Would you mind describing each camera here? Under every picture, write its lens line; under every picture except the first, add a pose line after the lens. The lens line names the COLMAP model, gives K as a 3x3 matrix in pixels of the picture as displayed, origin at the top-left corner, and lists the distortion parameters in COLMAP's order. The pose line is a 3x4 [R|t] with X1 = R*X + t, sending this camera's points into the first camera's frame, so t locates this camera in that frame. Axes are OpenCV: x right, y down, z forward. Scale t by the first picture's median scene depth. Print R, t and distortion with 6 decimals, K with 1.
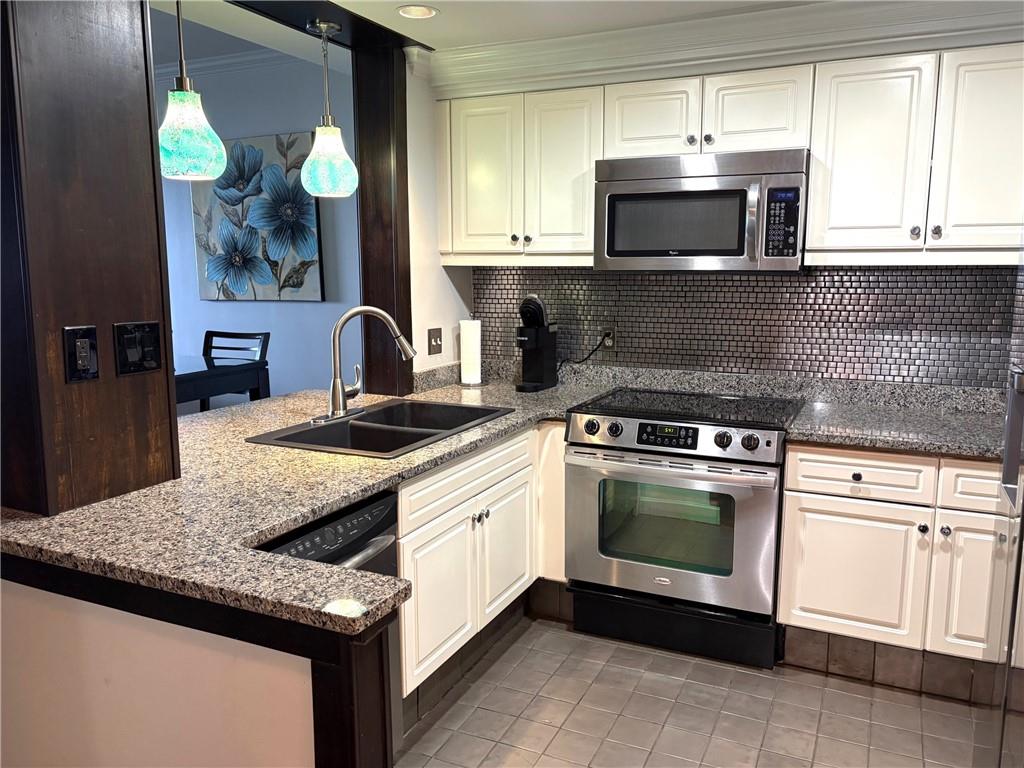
lens RADIAL K [[787.2, 0, 520.2], [0, 787.2, 383.1], [0, 0, 1]] dist [0.035283, -0.005907]
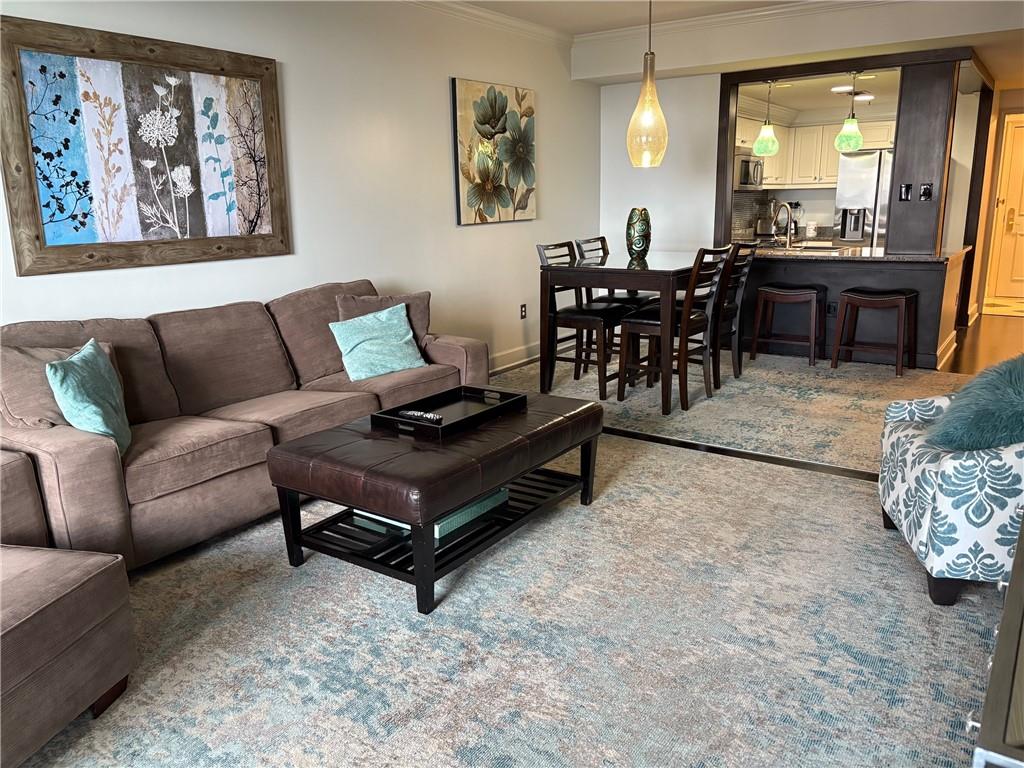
lens RADIAL K [[787.2, 0, 520.2], [0, 787.2, 383.1], [0, 0, 1]] dist [0.035283, -0.005907]
pose [[0.156977, -0.227310, 0.961087, -2.800975], [0.163273, 0.965734, 0.201741, -0.188683], [-0.974012, 0.125251, 0.188712, 1.396205]]
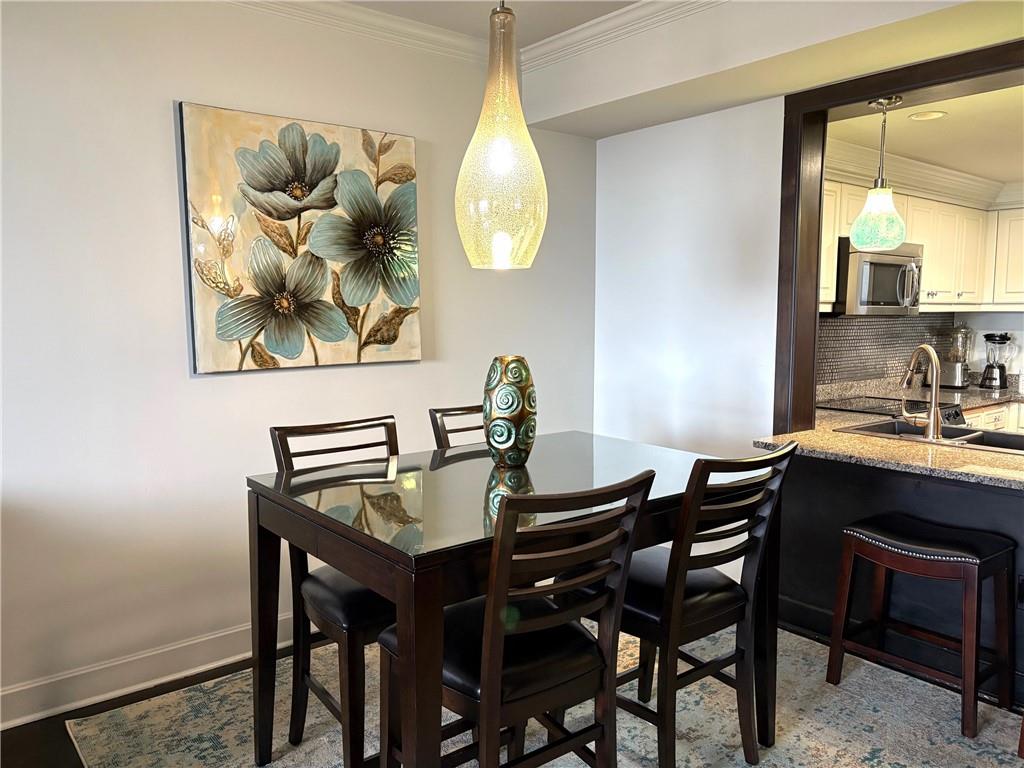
lens RADIAL K [[767.2, 0, 512.2], [0, 767.2, 389.5], [0, 0, 1]] dist [0.056777, -0.058564]
pose [[0.440445, -0.092034, 0.893050, -1.515676], [0.133237, 0.990417, 0.036357, -0.157675], [-0.887838, 0.102974, 0.448487, 1.028615]]
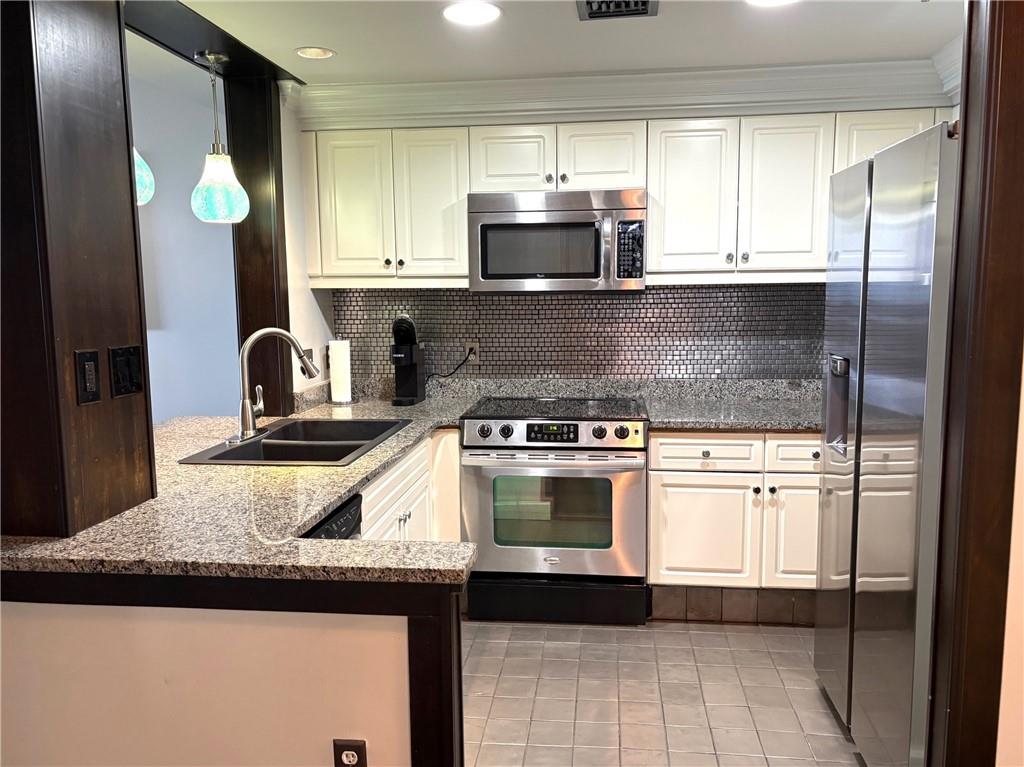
lens RADIAL K [[802.6, 0, 512.0], [0, 802.6, 383.5], [0, 0, 1]] dist [0.110263, -0.206874]
pose [[0.950135, -0.048578, 0.308033, -0.226477], [0.058314, 0.998045, -0.022476, 0.017386], [-0.306339, 0.039318, 0.951110, -0.105179]]
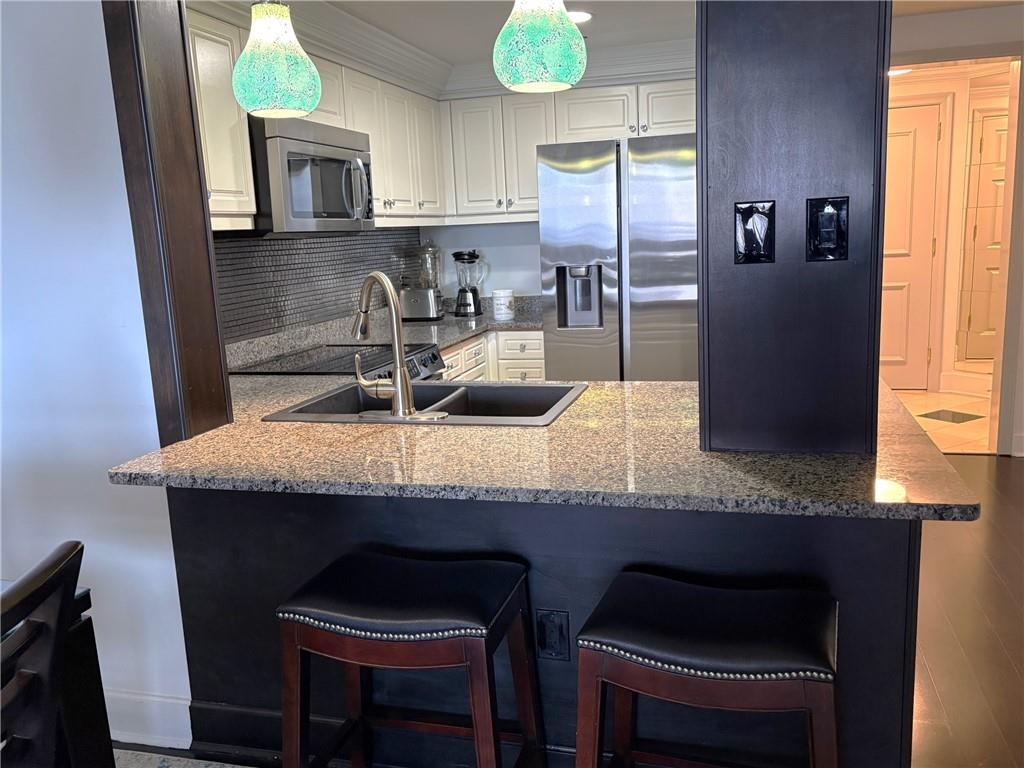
lens RADIAL K [[832.5, 0, 512.0], [0, 832.5, 384.0], [0, 0, 1]] dist [0.130293, -0.278927]
pose [[-0.158847, -0.173707, 0.971902, -1.028452], [0.191715, 0.960237, 0.202955, -0.134313], [-0.968511, 0.218567, -0.119229, 0.987302]]
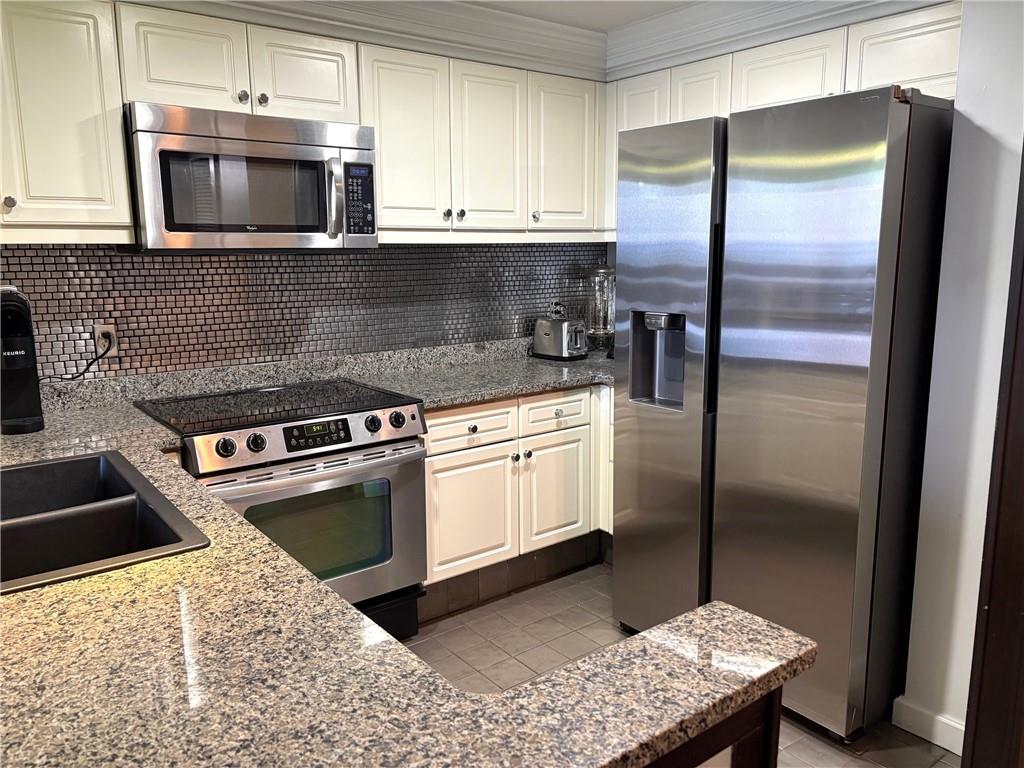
lens RADIAL K [[770.7, 0, 513.8], [0, 770.7, 380.0], [0, 0, 1]] dist [0.106040, -0.146583]
pose [[0.454942, -0.155055, 0.876919, -0.464715], [0.143177, 0.984650, 0.099824, -0.048875], [-0.878936, 0.080140, 0.470159, 0.384932]]
